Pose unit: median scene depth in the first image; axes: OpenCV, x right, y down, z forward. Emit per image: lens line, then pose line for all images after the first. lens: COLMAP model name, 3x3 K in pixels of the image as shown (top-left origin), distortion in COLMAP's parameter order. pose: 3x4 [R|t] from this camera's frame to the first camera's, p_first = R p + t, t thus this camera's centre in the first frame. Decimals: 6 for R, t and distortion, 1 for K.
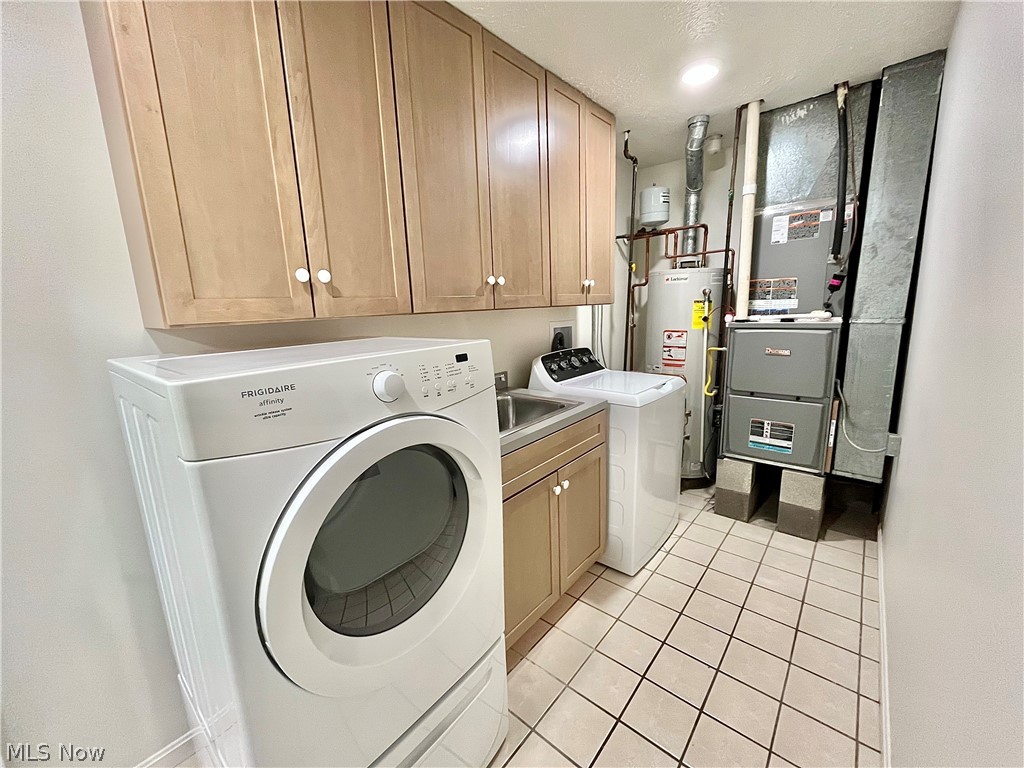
lens RADIAL K [[411.8, 0, 511.5], [0, 411.8, 383.1], [0, 0, 1]] dist [-0.000699, -0.000373]
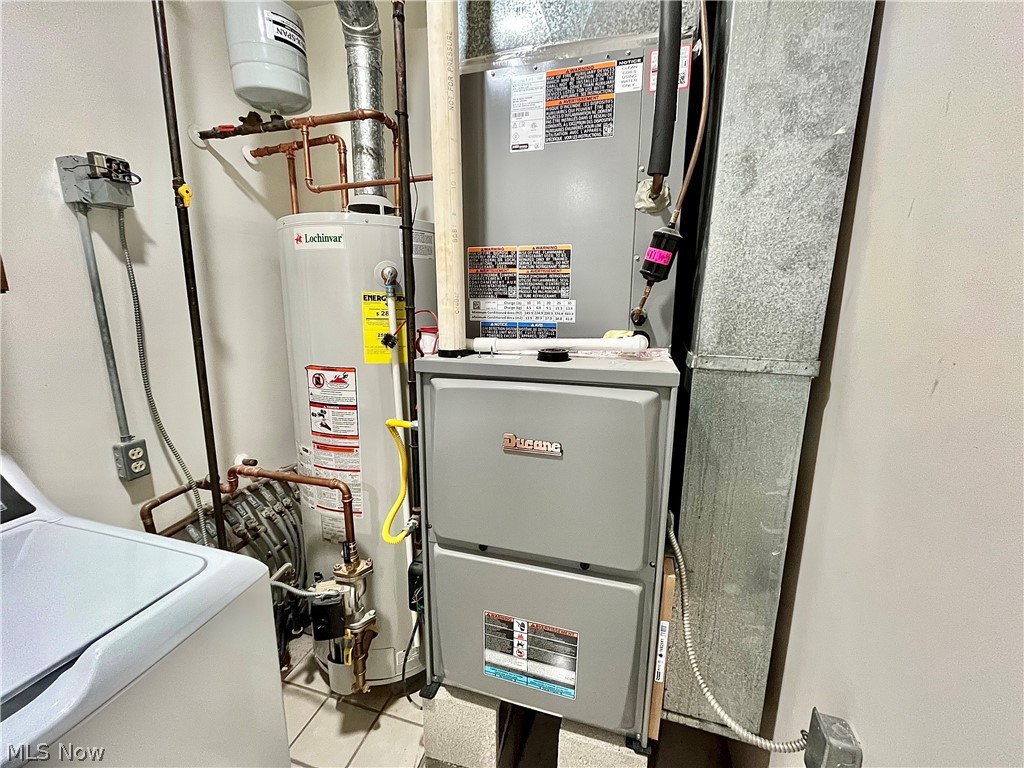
lens RADIAL K [[411.8, 0, 511.5], [0, 411.8, 383.1], [0, 0, 1]] dist [-0.000699, -0.000373]
pose [[0.910075, -0.044942, 0.411999, 0.493656], [0.041580, 0.998988, 0.017126, -0.139148], [-0.412352, 0.001545, 0.911023, 0.693434]]
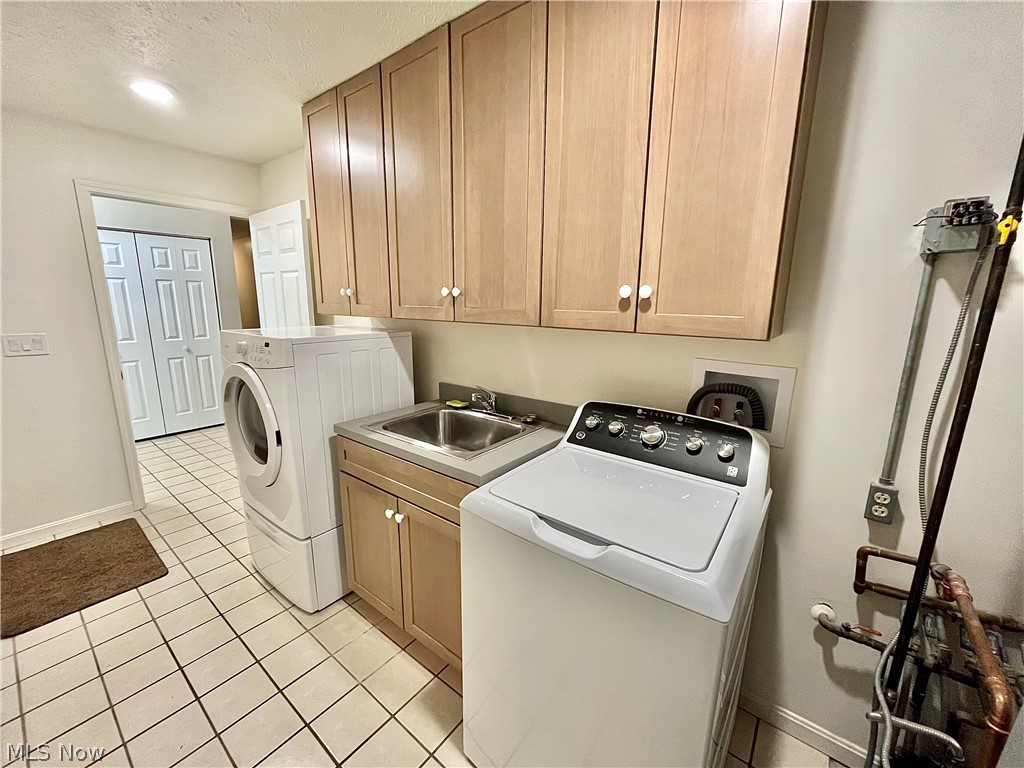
lens RADIAL K [[411.8, 0, 511.5], [0, 411.8, 383.1], [0, 0, 1]] dist [-0.000699, -0.000373]
pose [[0.046322, 0.239635, -0.969757, 0.719454], [-0.202553, 0.952886, 0.225791, -0.222324], [0.978175, 0.185968, 0.092678, 0.833260]]
